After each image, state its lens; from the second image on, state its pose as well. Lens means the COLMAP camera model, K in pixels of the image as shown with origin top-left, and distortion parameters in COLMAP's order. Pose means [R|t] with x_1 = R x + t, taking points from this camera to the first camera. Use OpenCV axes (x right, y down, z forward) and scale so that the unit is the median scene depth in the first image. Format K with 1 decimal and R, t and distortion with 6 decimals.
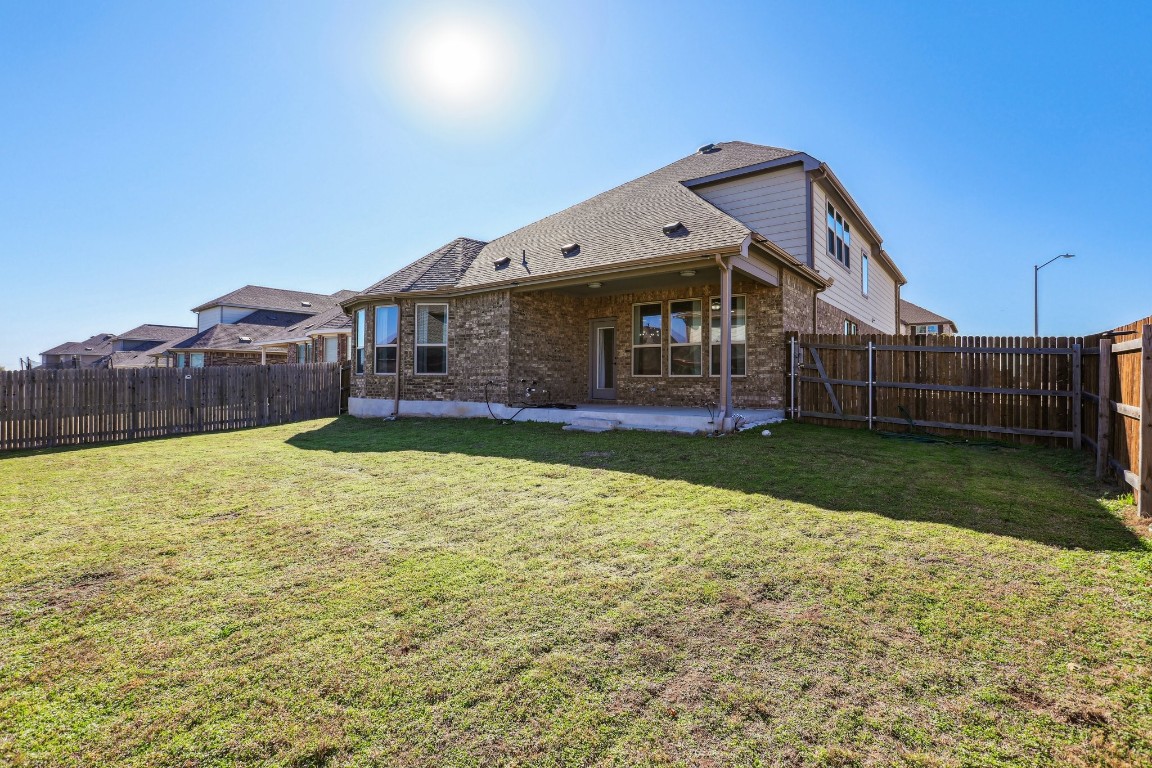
lens RADIAL K [[529.9, 0, 578.7], [0, 529.9, 381.1], [0, 0, 1]] dist [-0.029380, 0.000785]
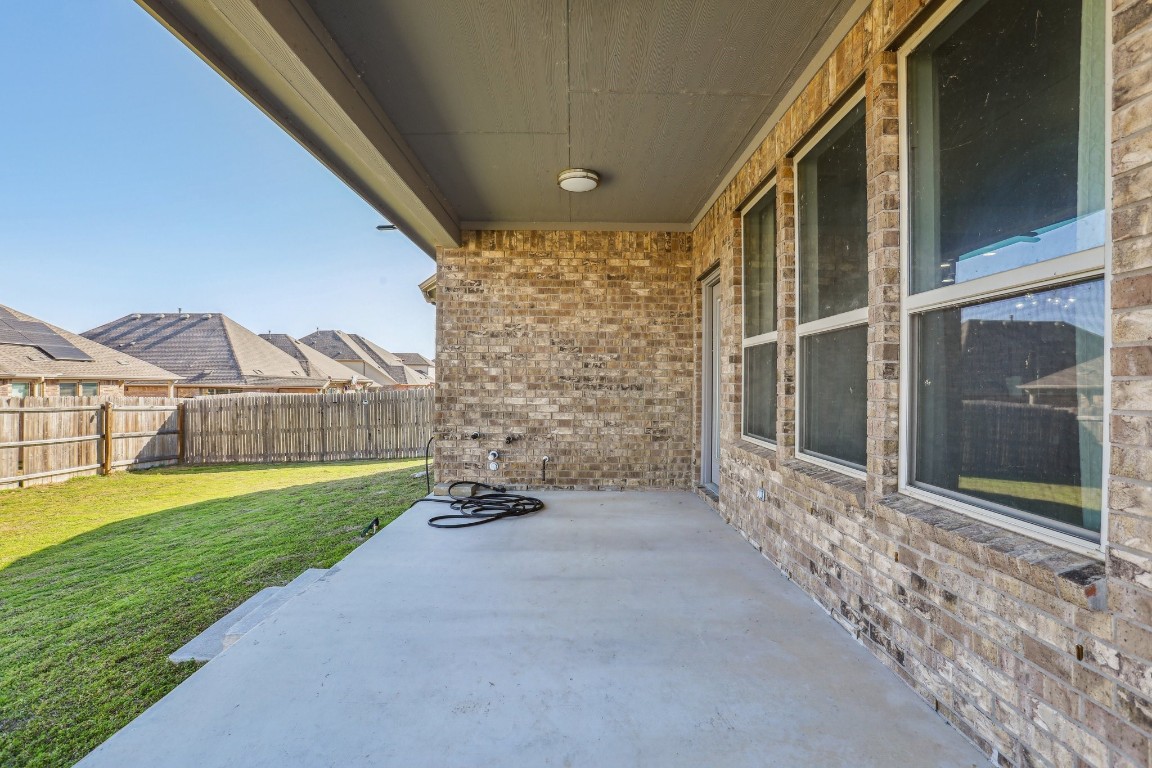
lens RADIAL K [[529.9, 0, 574.6], [0, 529.9, 385.5], [0, 0, 1]] dist [-0.029380, 0.000785]
pose [[0.614685, -0.001391, -0.788771, 0.298266], [-0.000713, 0.999997, -0.002319, -0.041205], [0.788772, 0.001988, 0.614682, 0.751880]]
